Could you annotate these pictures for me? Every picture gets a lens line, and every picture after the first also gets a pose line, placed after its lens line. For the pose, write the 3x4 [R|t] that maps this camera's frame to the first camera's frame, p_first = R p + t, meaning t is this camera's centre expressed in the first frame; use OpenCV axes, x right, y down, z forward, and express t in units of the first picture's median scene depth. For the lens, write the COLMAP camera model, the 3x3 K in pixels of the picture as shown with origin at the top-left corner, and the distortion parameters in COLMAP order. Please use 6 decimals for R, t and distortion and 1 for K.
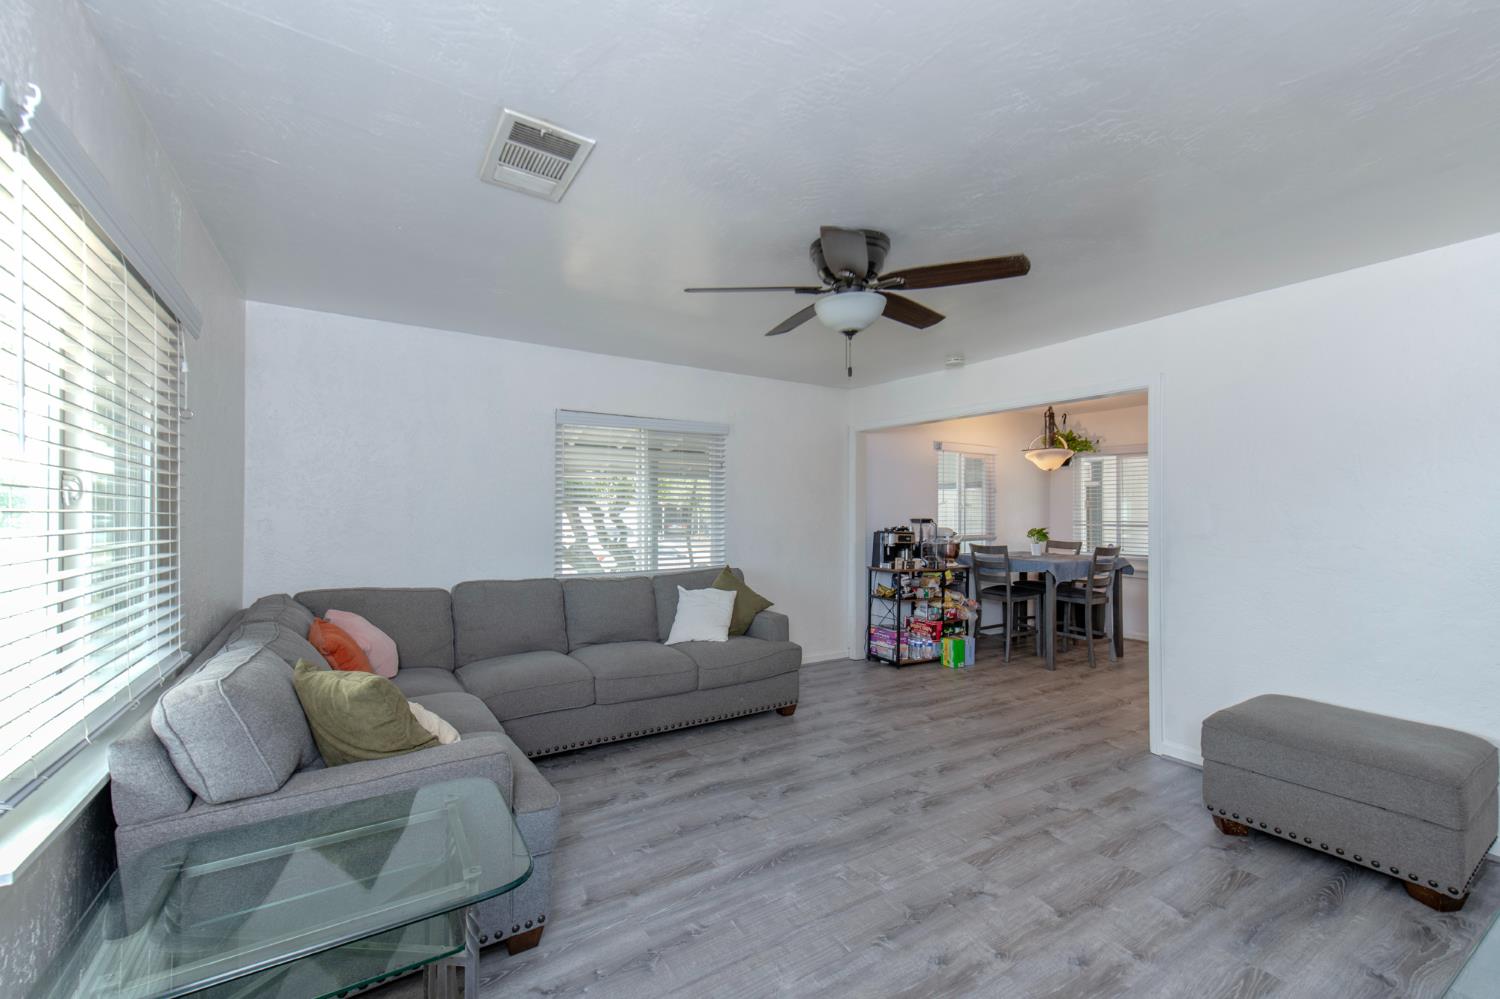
lens RADIAL K [[620.1, 0, 733.0], [0, 620.1, 499.6], [0, 0, 1]] dist [0.002773, -0.000497]
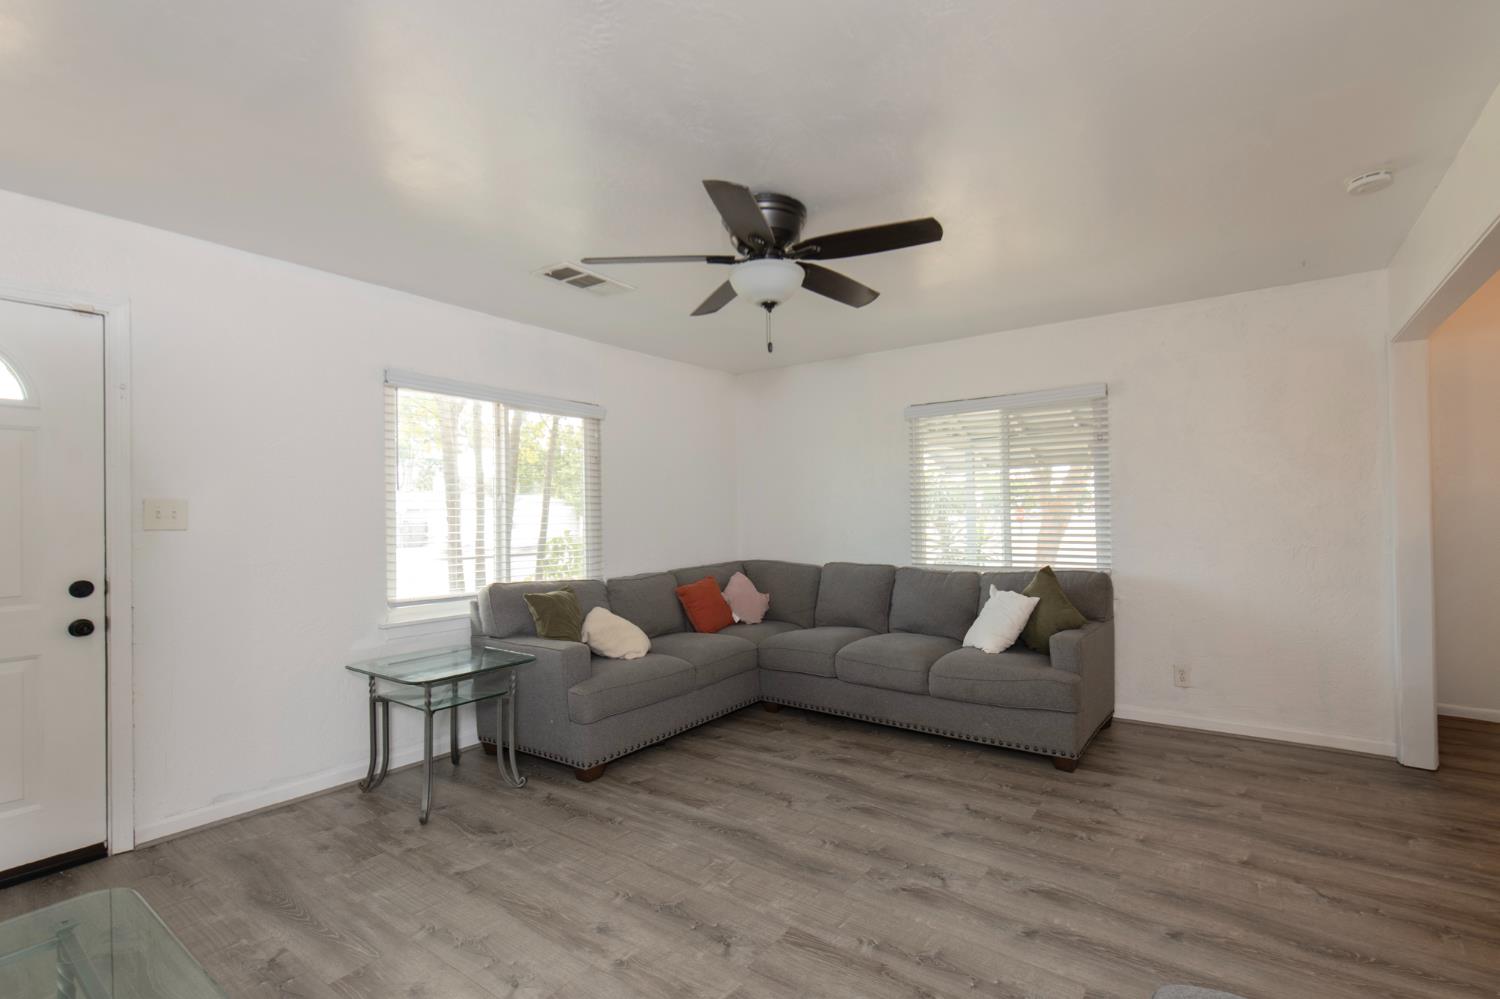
lens RADIAL K [[620.1, 0, 748.9], [0, 620.1, 516.0], [0, 0, 1]] dist [0.002773, -0.000497]
pose [[0.415402, -0.001826, -0.909636, 0.738918], [0.032457, 0.999391, 0.012816, 0.026668], [0.909059, -0.034848, 0.415208, 0.437172]]
